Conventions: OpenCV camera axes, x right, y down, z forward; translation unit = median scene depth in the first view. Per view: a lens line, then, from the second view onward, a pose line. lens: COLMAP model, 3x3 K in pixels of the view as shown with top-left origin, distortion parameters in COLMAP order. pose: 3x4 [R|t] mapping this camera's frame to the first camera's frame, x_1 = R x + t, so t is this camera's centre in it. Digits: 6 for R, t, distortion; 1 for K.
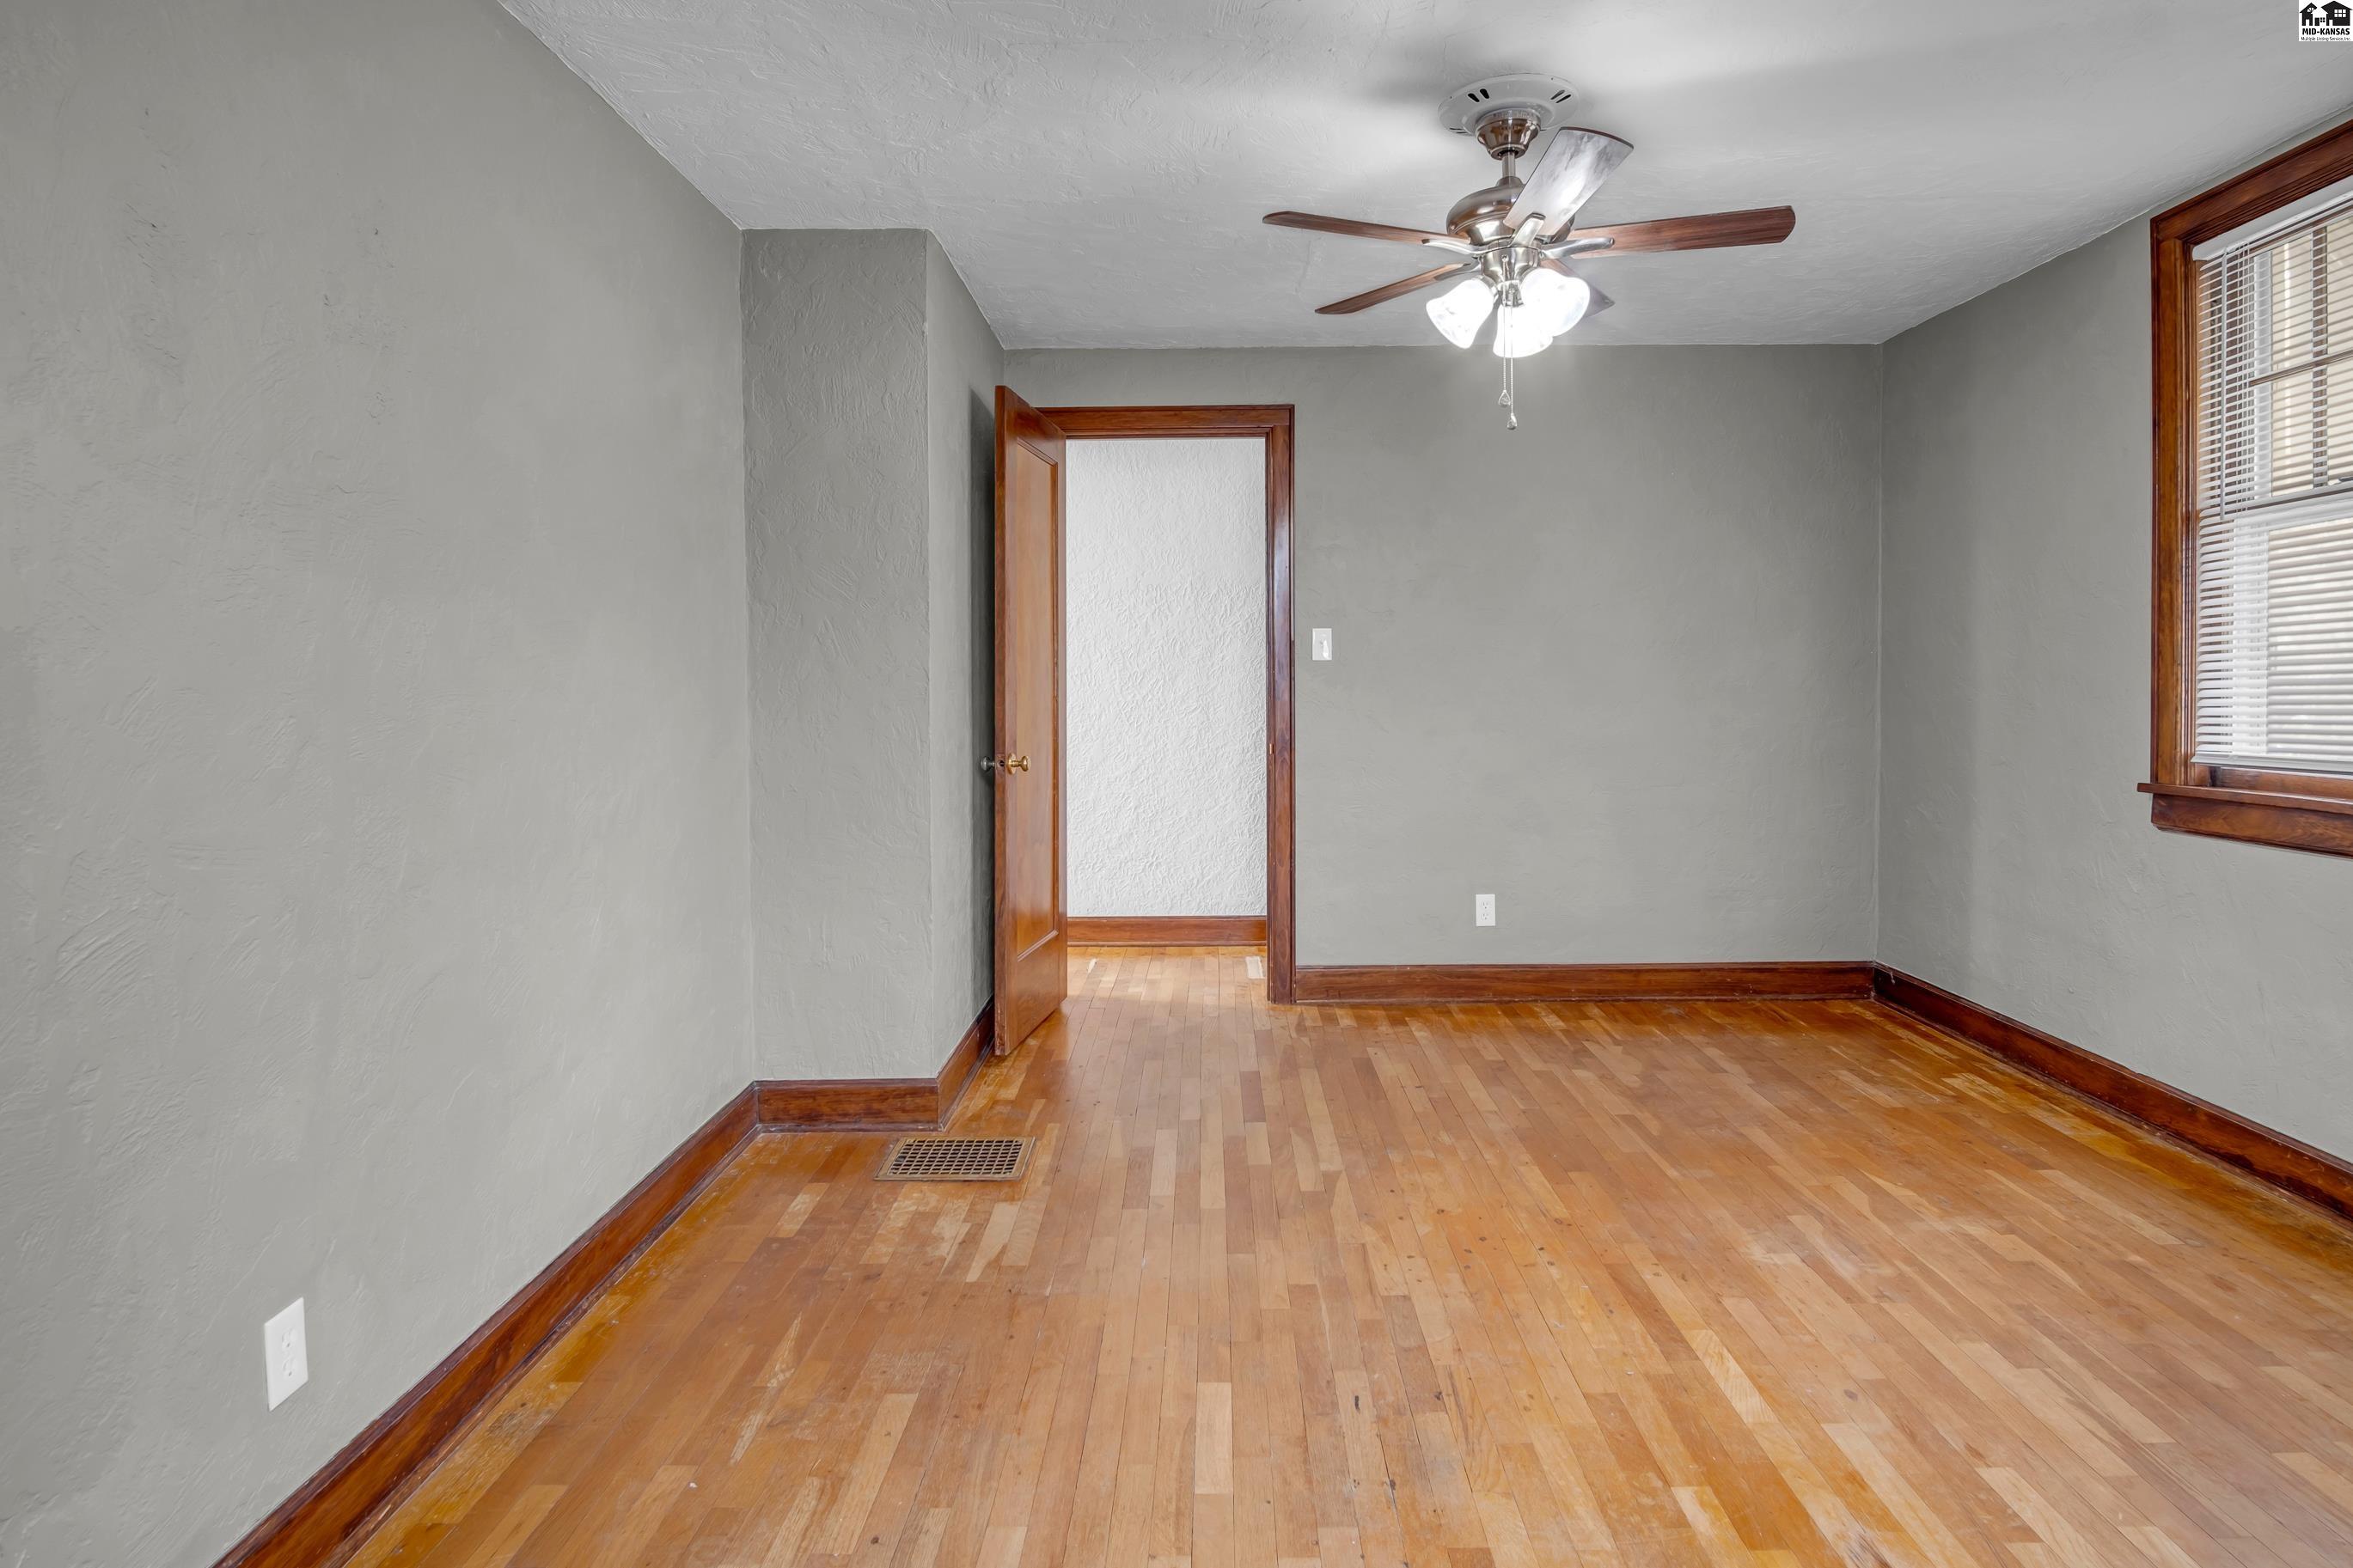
lens RADIAL K [[1279.9, 0, 1190.5], [0, 1279.9, 743.0], [0, 0, 1]] dist [-0.029275, 0.008890]
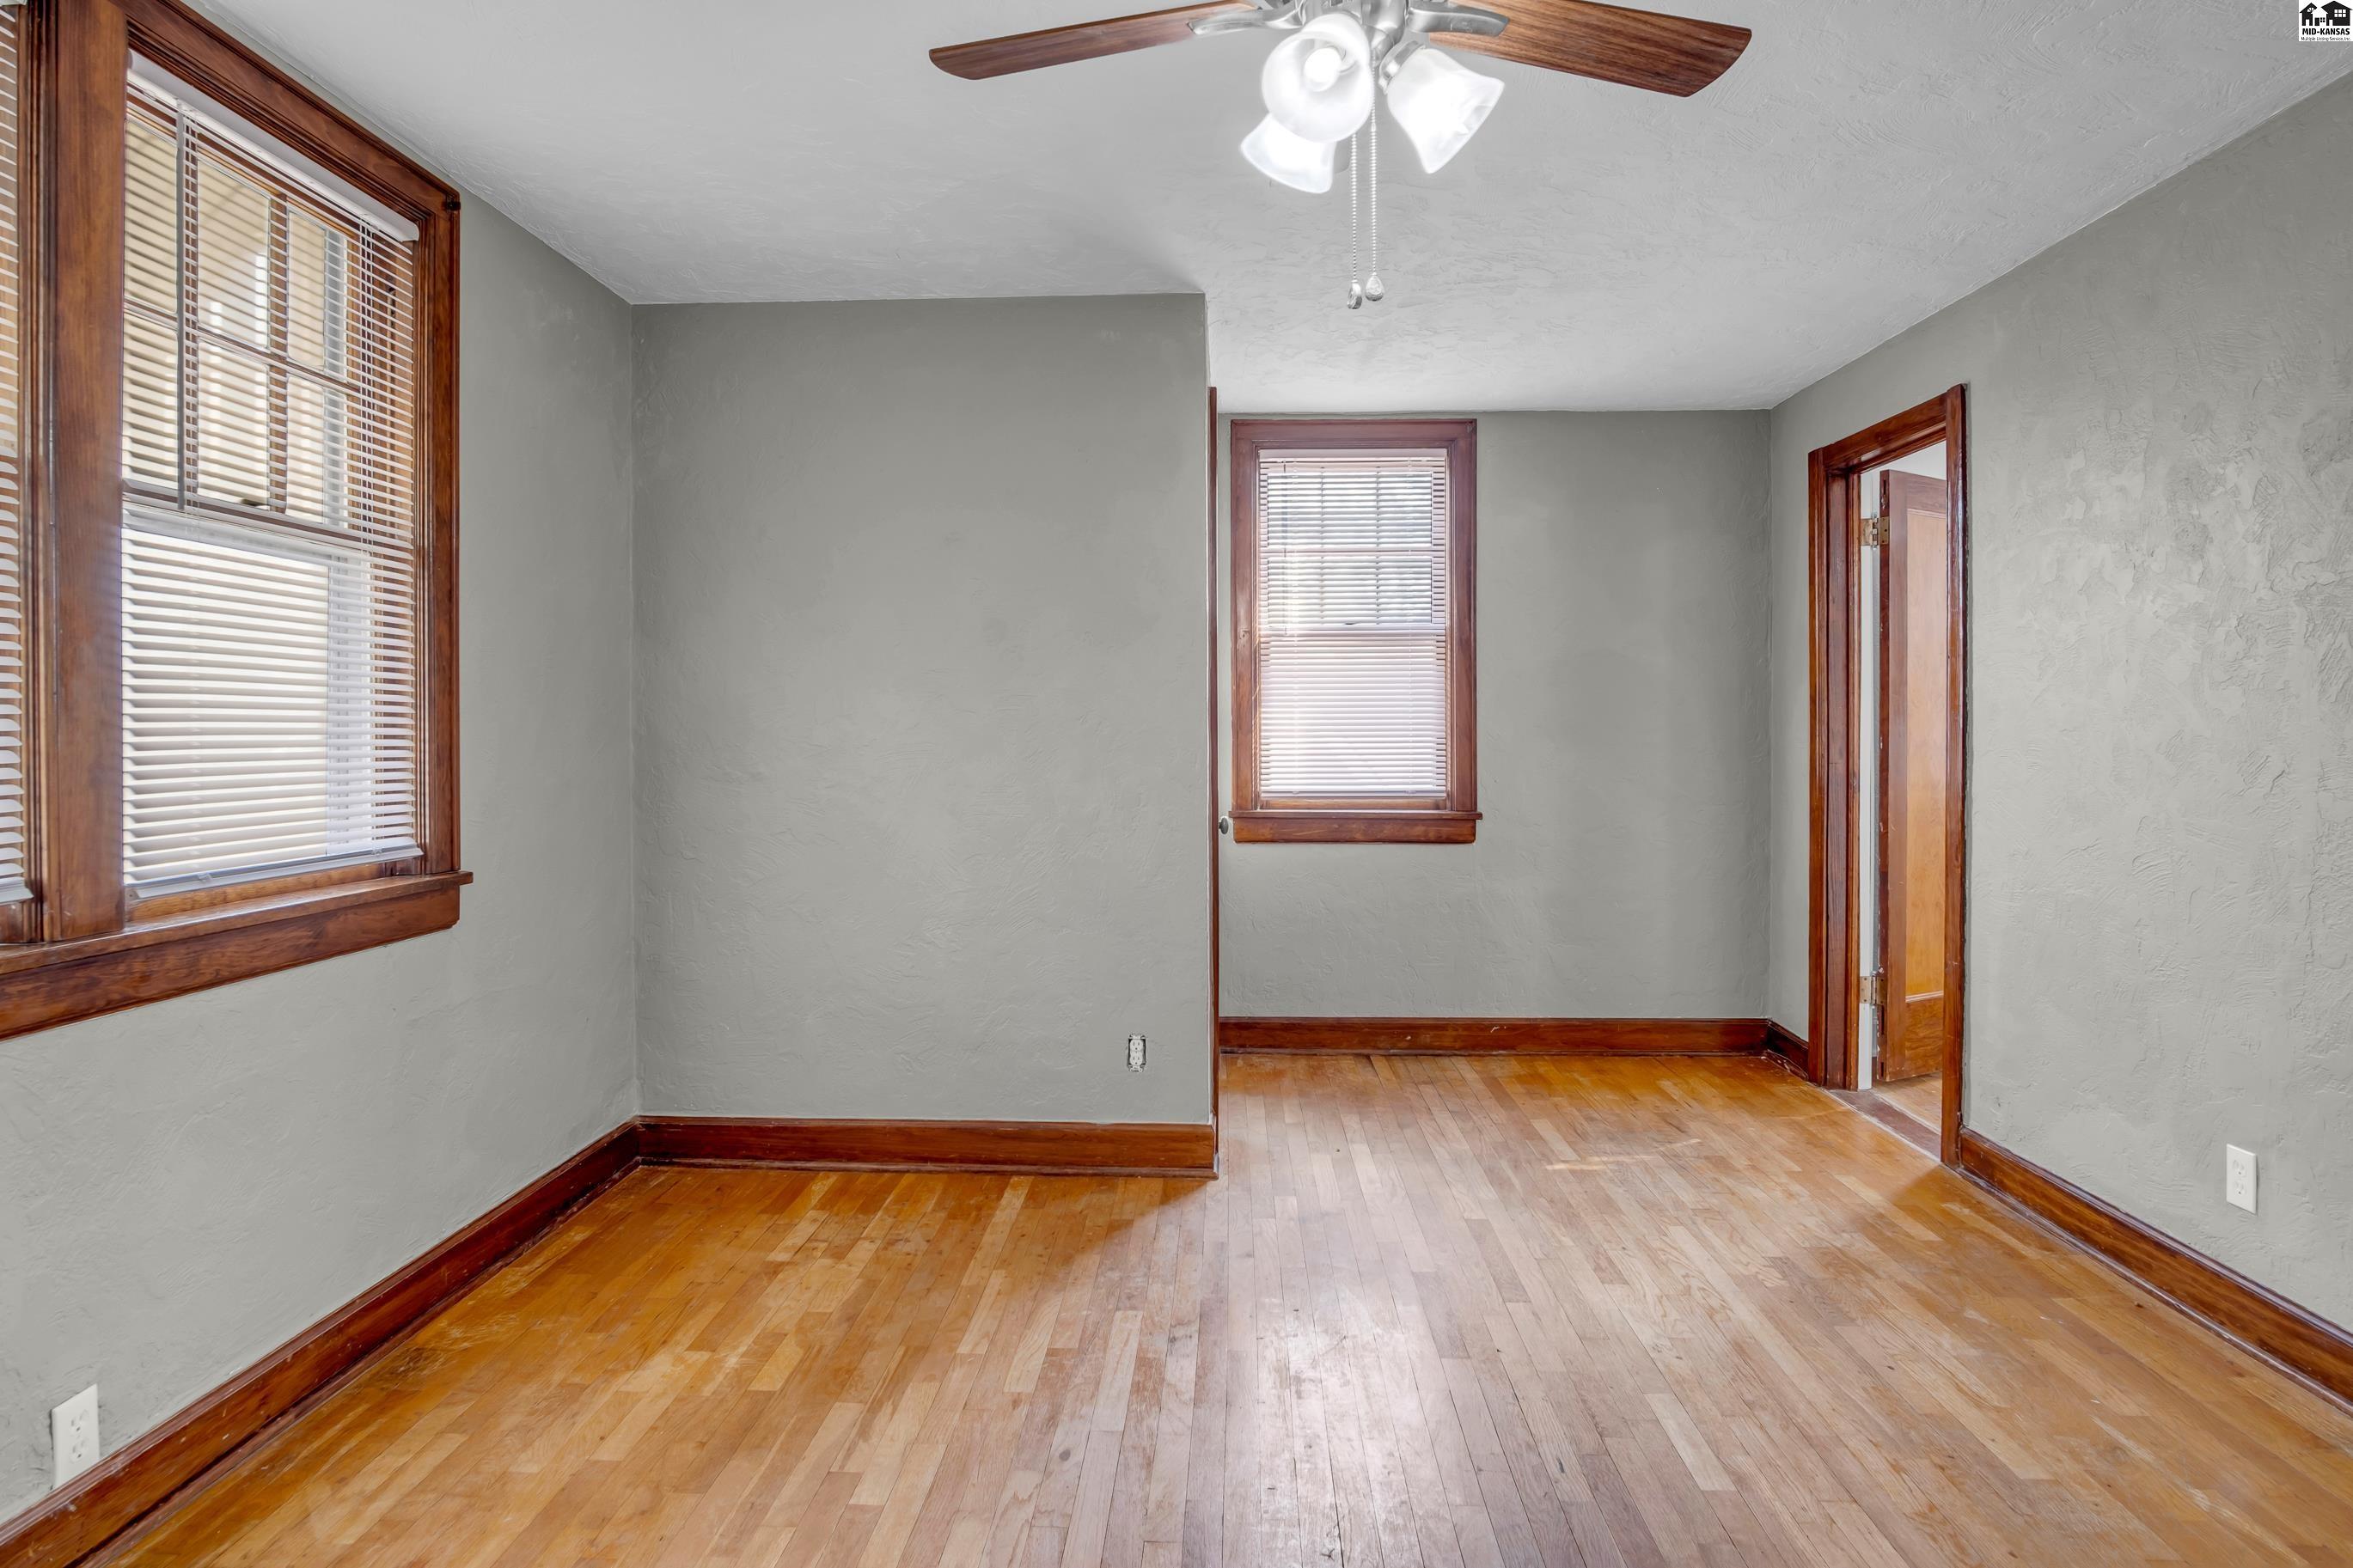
lens RADIAL K [[1279.9, 0, 1190.5], [0, 1279.9, 743.0], [0, 0, 1]] dist [-0.029275, 0.008890]
pose [[-0.999802, 0.010943, 0.016646, 0.400997], [0.011871, 0.998321, 0.056698, -0.105994], [-0.015998, 0.056884, -0.998253, 1.977884]]
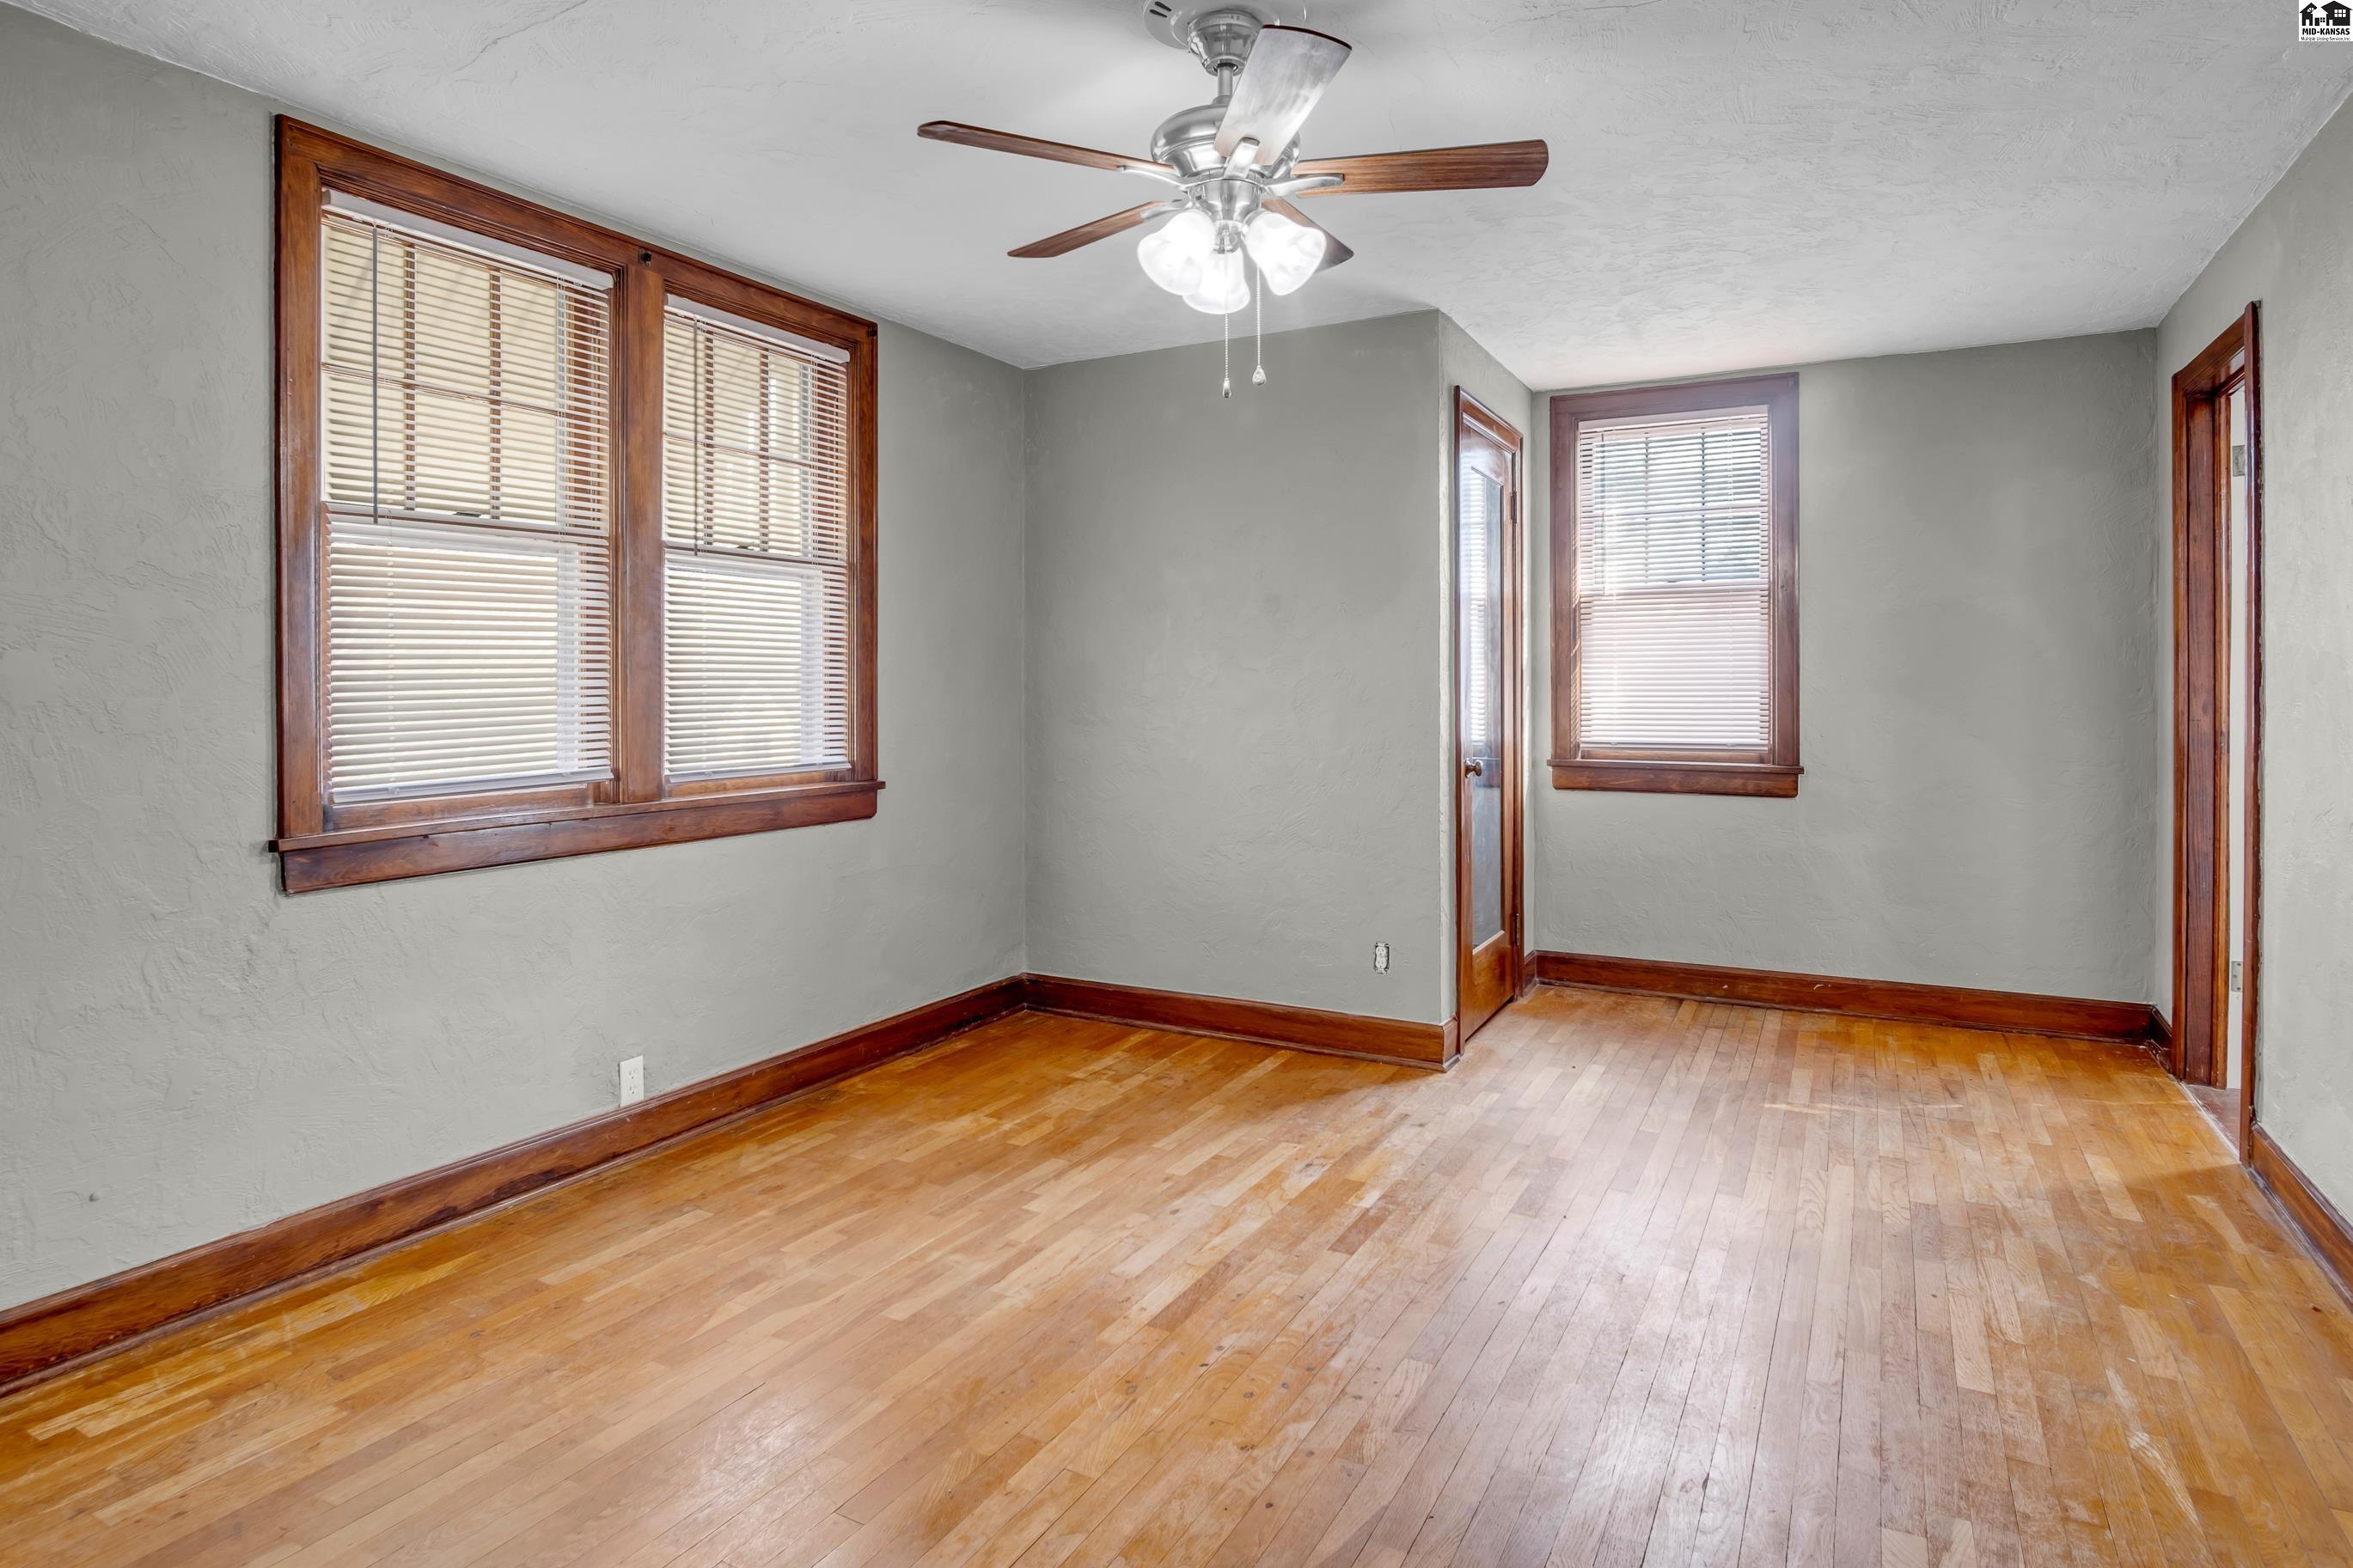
lens RADIAL K [[1304.9, 0, 1186.7], [0, 1304.9, 689.4], [0, 0, 1]] dist [-0.017037, 0.000674]
pose [[-0.889471, 0.010667, 0.456868, -0.146811], [0.032641, 0.998657, 0.040232, -0.112513], [-0.455825, 0.050698, -0.888624, 2.236521]]
